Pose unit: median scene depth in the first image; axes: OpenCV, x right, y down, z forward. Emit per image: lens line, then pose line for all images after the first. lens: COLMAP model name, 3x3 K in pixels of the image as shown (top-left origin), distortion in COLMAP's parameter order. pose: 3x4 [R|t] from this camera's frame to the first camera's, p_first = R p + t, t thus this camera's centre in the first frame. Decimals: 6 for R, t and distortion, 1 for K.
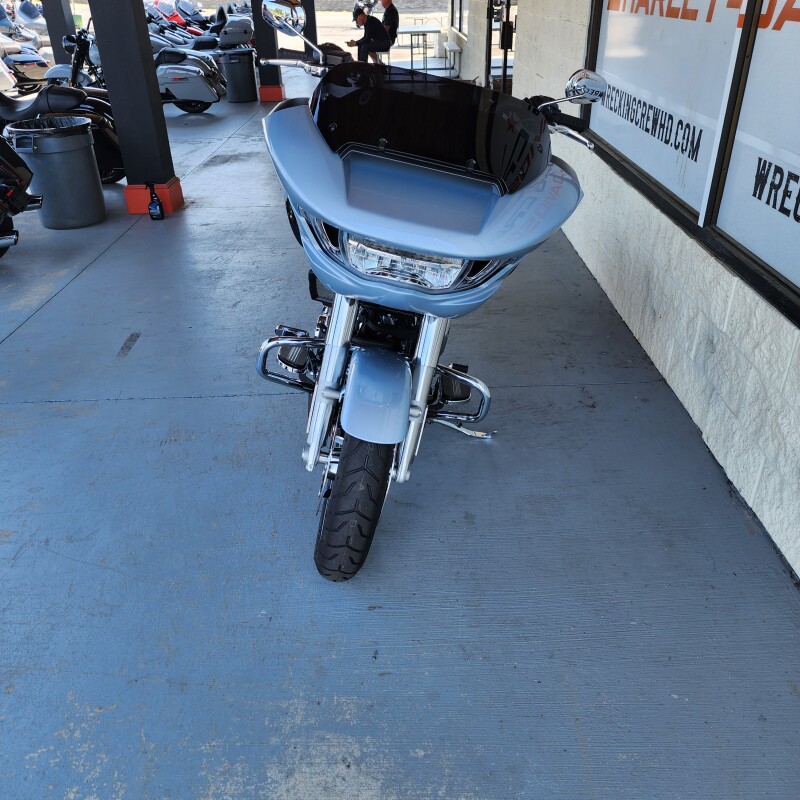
lens RADIAL K [[712.4, 0, 405.0], [0, 712.4, 396.4], [0, 0, 1]] dist [0.063095, -0.047671]
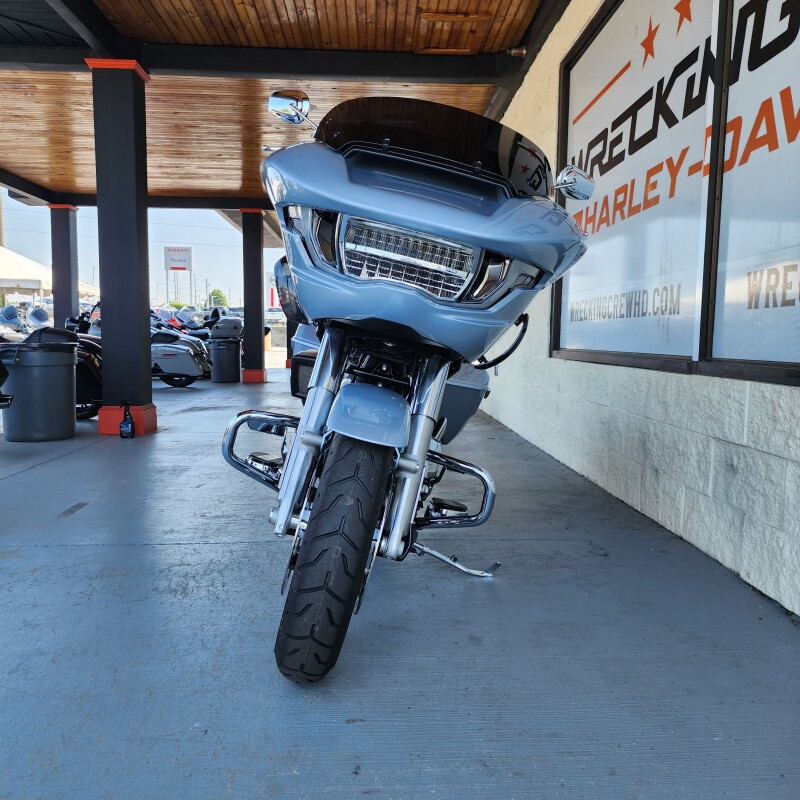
lens RADIAL K [[712.4, 0, 399.4], [0, 712.4, 402.7], [0, 0, 1]] dist [0.063095, -0.047671]
pose [[0.998951, 0.027928, 0.036295, -0.025139], [-0.010295, 0.909195, -0.416243, 0.235107], [-0.044624, 0.415433, 0.908529, 0.165656]]
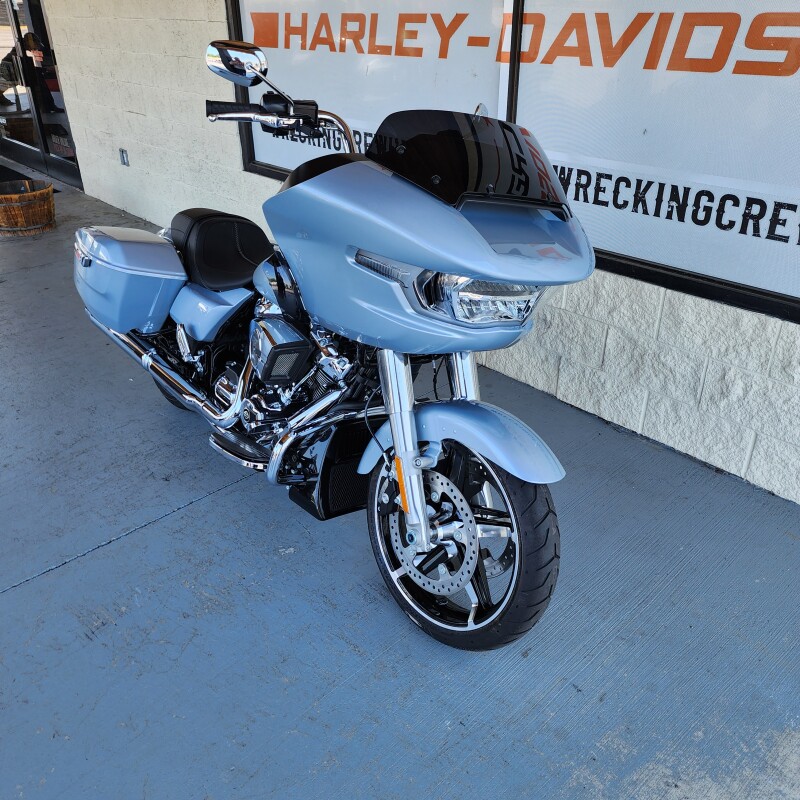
lens RADIAL K [[712.4, 0, 405.2], [0, 712.4, 387.4], [0, 0, 1]] dist [0.063095, -0.047671]
pose [[0.742994, -0.298555, 0.599020, -0.493885], [0.324681, 0.943413, 0.067484, -0.125531], [-0.585271, 0.144350, 0.797885, 0.206197]]
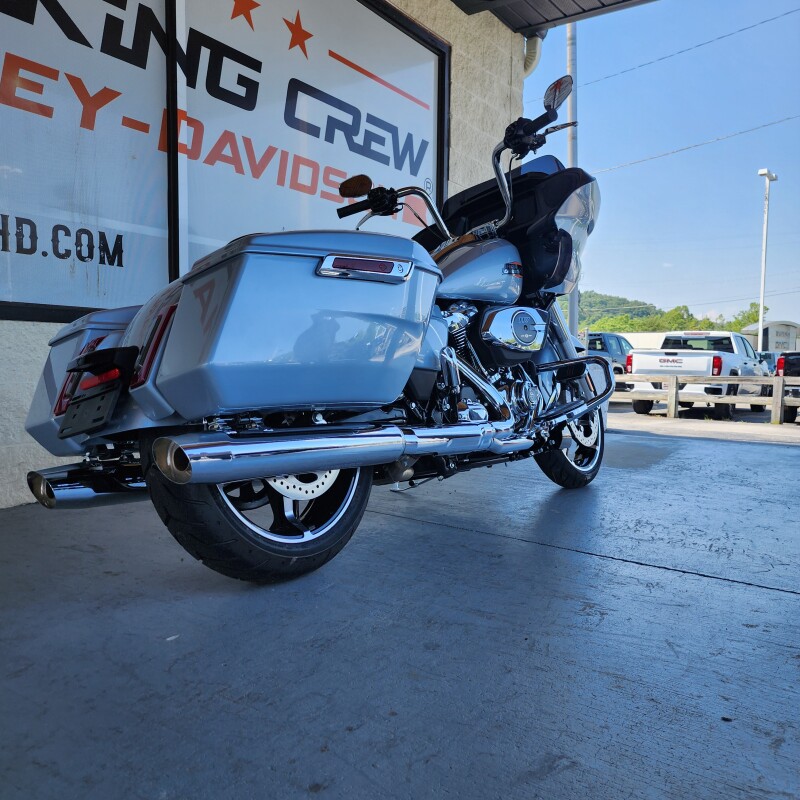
lens RADIAL K [[712.4, 0, 398.0], [0, 712.4, 398.5], [0, 0, 1]] dist [0.063095, -0.047671]
pose [[-0.815620, -0.030171, 0.577800, -0.514678], [0.286801, 0.846235, 0.449034, -0.553552], [-0.502502, 0.531955, -0.681554, 1.726643]]
